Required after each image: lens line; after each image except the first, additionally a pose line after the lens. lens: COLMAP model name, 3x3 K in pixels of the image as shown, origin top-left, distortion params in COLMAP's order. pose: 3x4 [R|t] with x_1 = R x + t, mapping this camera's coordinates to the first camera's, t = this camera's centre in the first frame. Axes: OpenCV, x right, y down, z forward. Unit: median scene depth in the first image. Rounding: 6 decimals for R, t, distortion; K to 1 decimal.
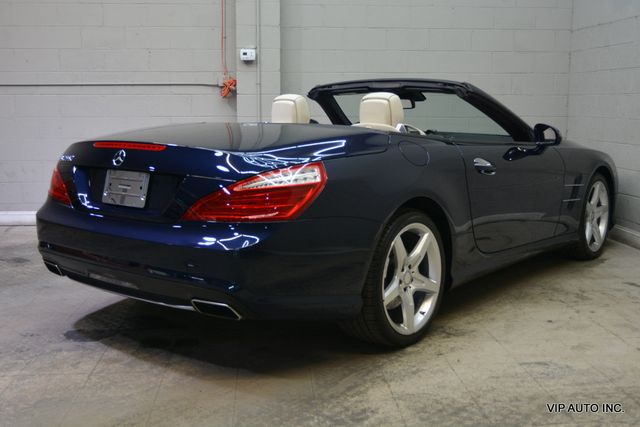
lens RADIAL K [[742.0, 0, 319.3], [0, 742.0, 214.7], [0, 0, 1]] dist [-0.013343, -0.005597]
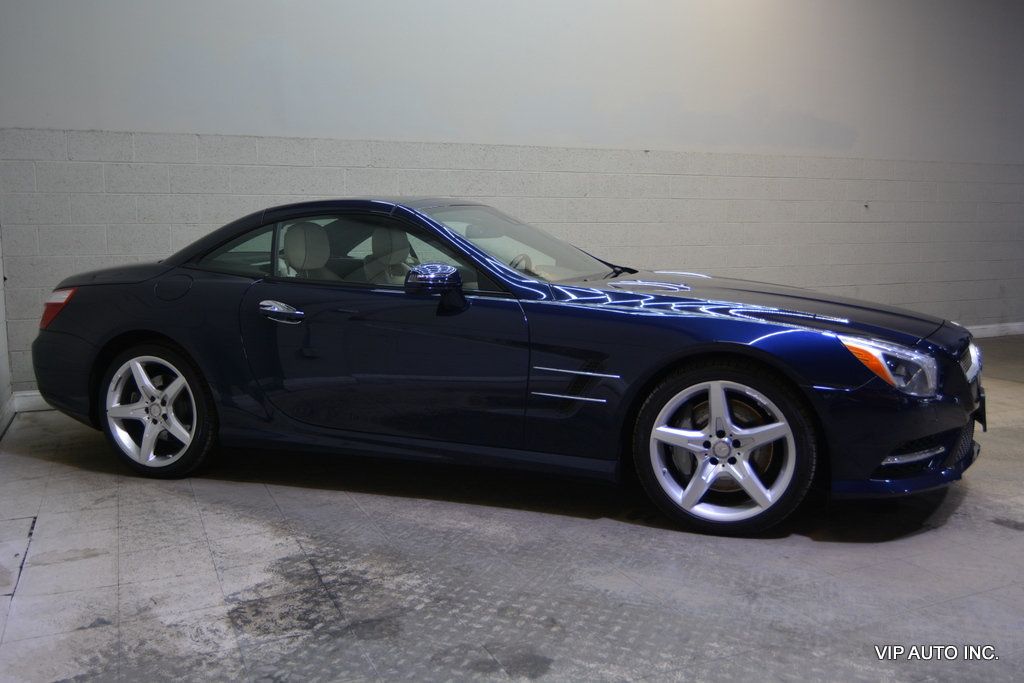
lens RADIAL K [[874.2, 0, 509.8], [0, 874.2, 336.2], [0, 0, 1]] dist [-0.027410, 0.008737]
pose [[-0.340549, -0.104261, 0.934428, -1.100593], [0.150168, 0.975044, 0.163520, -0.250725], [-0.928157, 0.196008, -0.316393, 1.709932]]
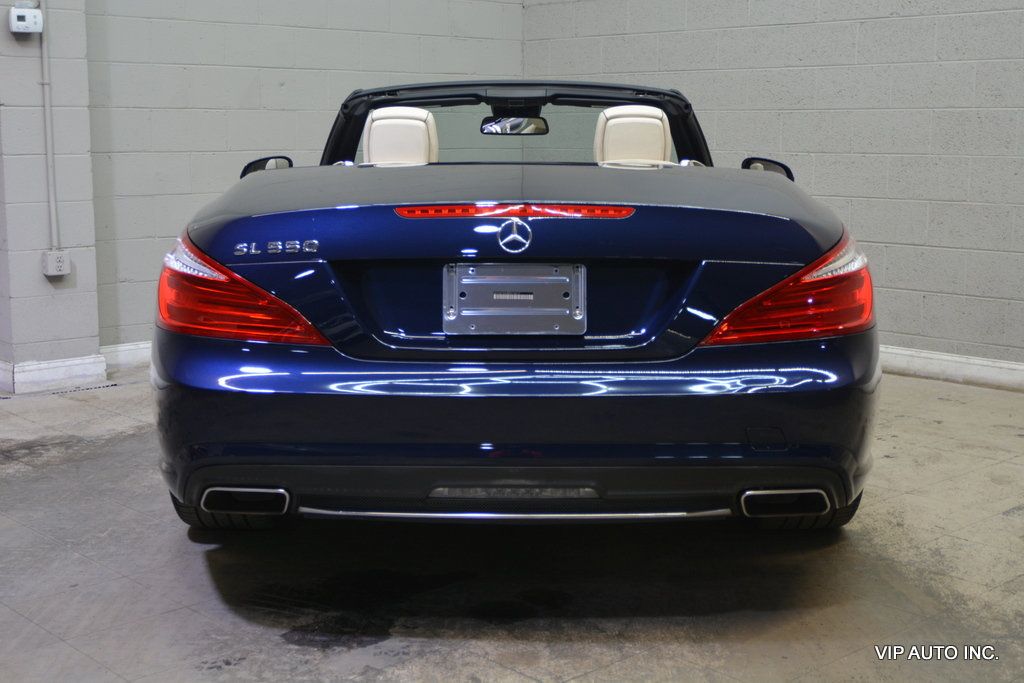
lens RADIAL K [[1353.2, 0, 511.4], [0, 1353.2, 340.0], [0, 0, 1]] dist [0.009647, -0.029737]
pose [[0.780618, -0.096687, 0.617485, -0.754667], [0.092363, 0.994960, 0.039028, -0.041017], [-0.618146, 0.026567, 0.785614, 0.285125]]
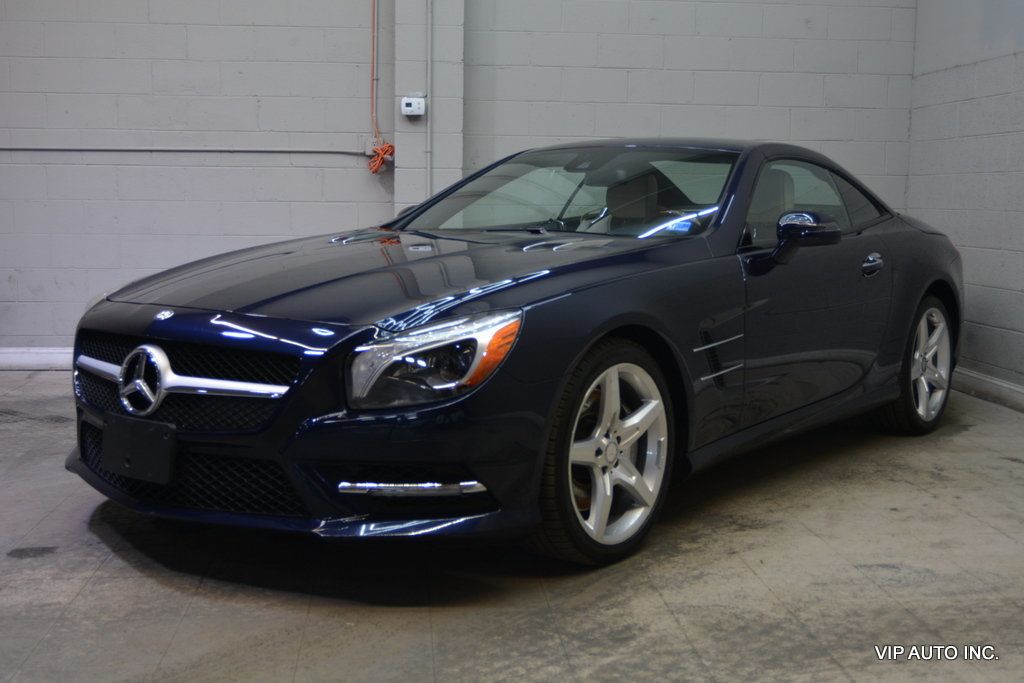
lens RADIAL K [[1192.8, 0, 511.7], [0, 1192.8, 340.6], [0, 0, 1]] dist [-0.008004, -0.014026]
pose [[0.999813, 0.009031, 0.017077, -0.050178], [-0.008522, 0.999524, -0.029648, 0.032049], [-0.017336, 0.029497, 0.999415, -0.054217]]
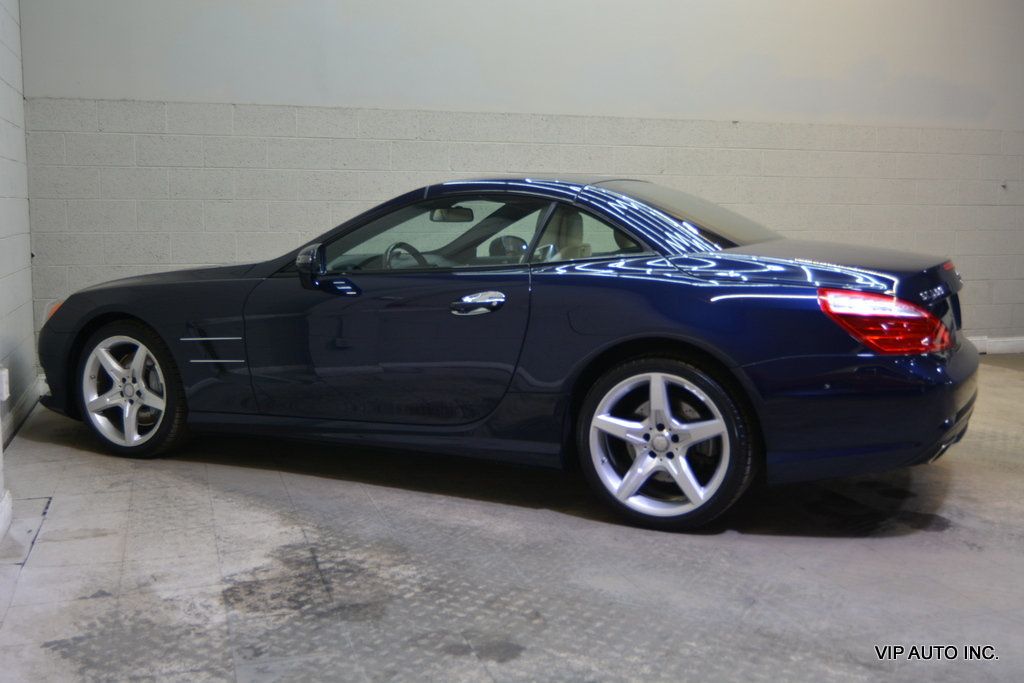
lens RADIAL K [[1035.6, 0, 511.5], [0, 1035.6, 340.1], [0, 0, 1]] dist [-0.011654, -0.011124]
pose [[-0.241873, -0.121717, 0.962643, -1.246016], [0.141684, 0.977037, 0.159137, -0.256419], [-0.959908, 0.174882, -0.219074, 1.663444]]
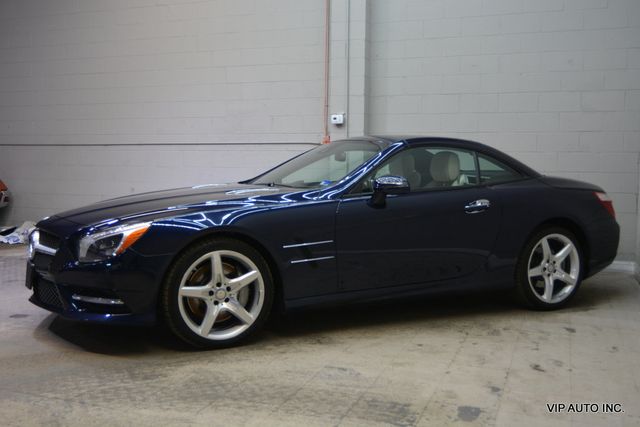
lens RADIAL K [[667.4, 0, 319.2], [0, 667.4, 213.0], [0, 0, 1]] dist [-0.005435, 0.005916]
pose [[0.907344, 0.041011, -0.418384, 0.655280], [-0.071509, 0.995783, -0.057471, 0.012156], [0.414263, 0.082064, 0.906450, -0.020005]]
